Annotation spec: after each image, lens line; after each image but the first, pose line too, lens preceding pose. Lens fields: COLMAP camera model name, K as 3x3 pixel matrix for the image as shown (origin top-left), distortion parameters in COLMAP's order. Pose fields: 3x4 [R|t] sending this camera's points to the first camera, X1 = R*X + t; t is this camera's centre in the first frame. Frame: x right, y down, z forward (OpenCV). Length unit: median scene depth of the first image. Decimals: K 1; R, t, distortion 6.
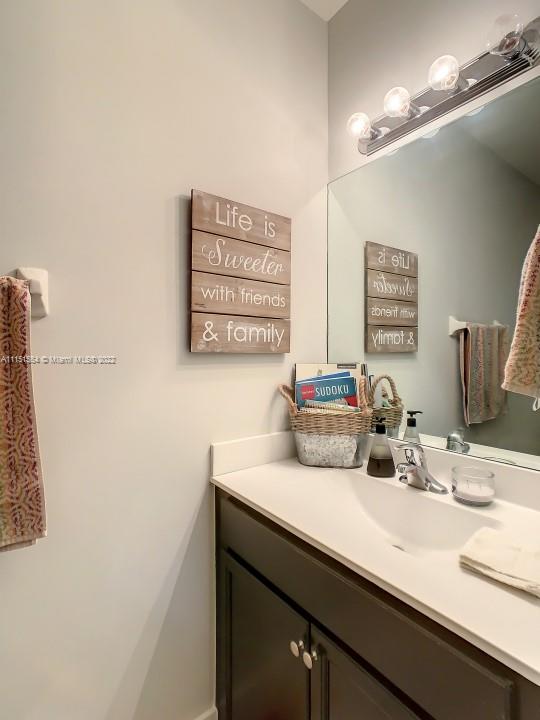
lens RADIAL K [[361.4, 0, 287.0], [0, 361.4, 332.8], [0, 0, 1]] dist [-0.026112, 0.000335]
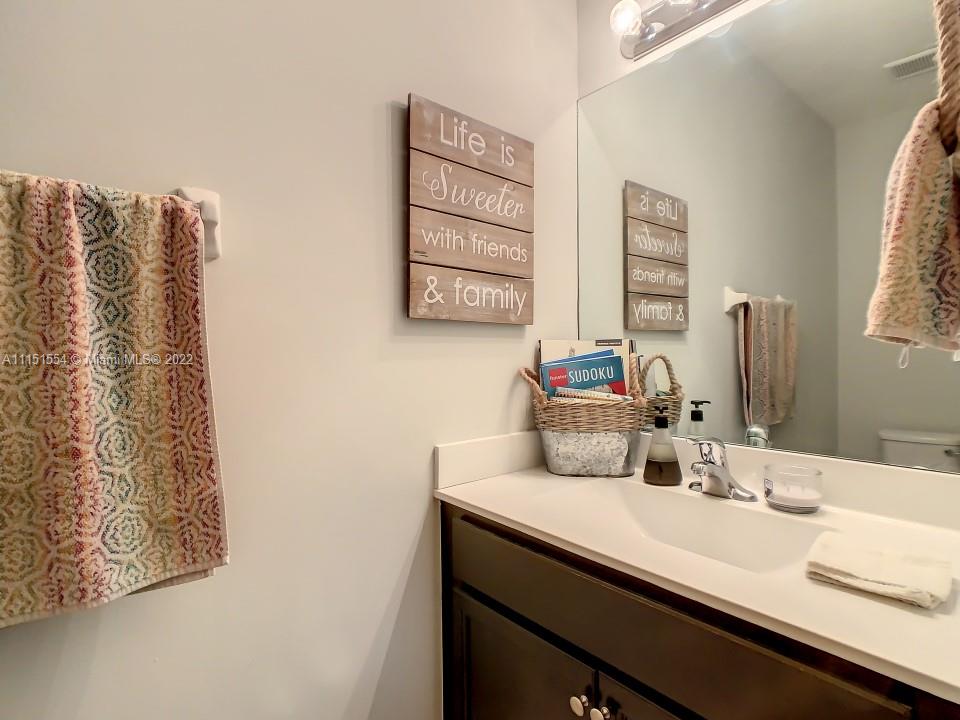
lens RADIAL K [[481.9, 0, 469.5], [0, 481.9, 353.4], [0, 0, 1]] dist [-0.026112, 0.000335]
pose [[0.998966, -0.007614, 0.044826, -0.178270], [0.007304, 0.999948, 0.007072, 0.113275], [-0.044877, -0.006737, 0.998970, 0.023906]]
